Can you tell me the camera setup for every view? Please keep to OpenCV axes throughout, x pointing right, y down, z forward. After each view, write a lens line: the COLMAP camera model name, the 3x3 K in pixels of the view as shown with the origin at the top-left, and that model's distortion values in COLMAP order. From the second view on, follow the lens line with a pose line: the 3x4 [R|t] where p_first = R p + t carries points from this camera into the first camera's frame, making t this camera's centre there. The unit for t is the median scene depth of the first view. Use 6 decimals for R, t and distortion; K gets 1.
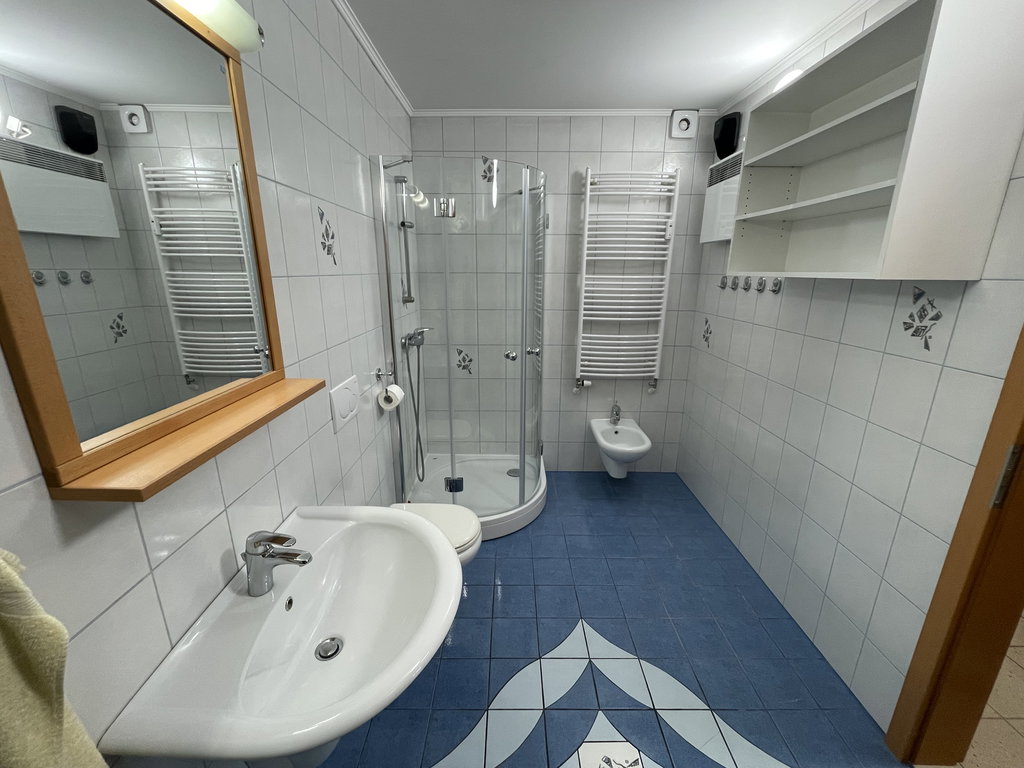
lens RADIAL K [[413.3, 0, 510.8], [0, 413.3, 381.6], [0, 0, 1]] dist [-0.002954, -0.000116]
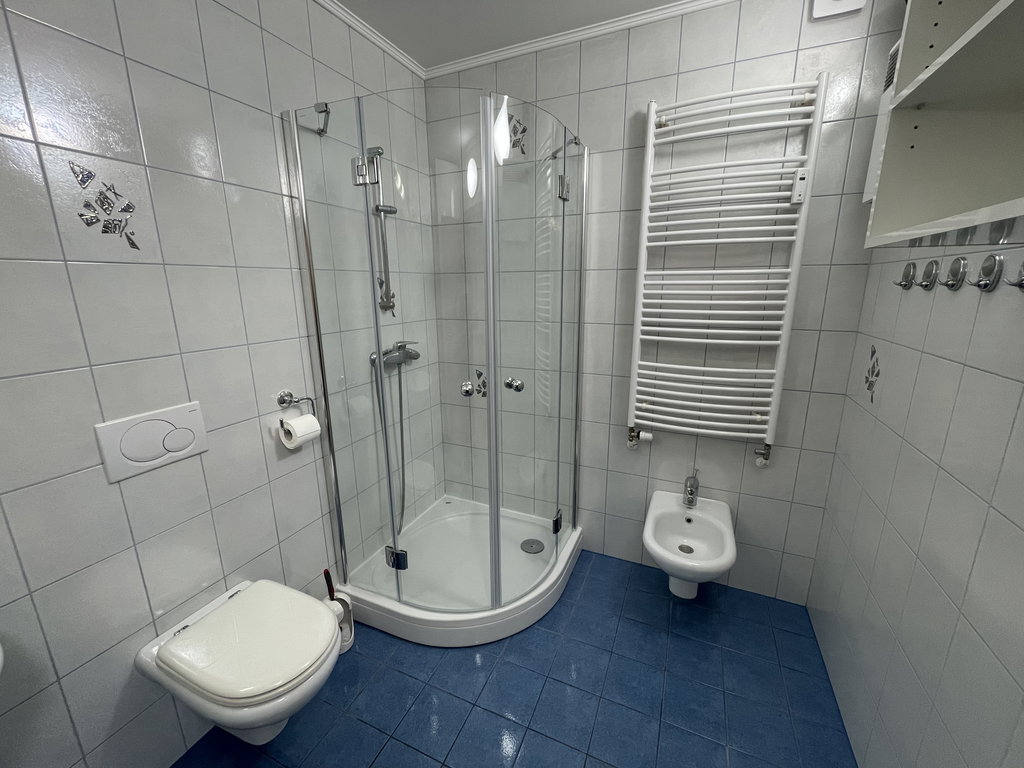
lens RADIAL K [[413.3, 0, 512.0], [0, 413.3, 381.8], [0, 0, 1]] dist [-0.002954, -0.000116]
pose [[0.913195, 0.081879, -0.399212, 0.257385], [-0.094178, 0.995492, -0.011255, -0.057234], [0.396491, 0.047875, 0.916790, 0.327886]]
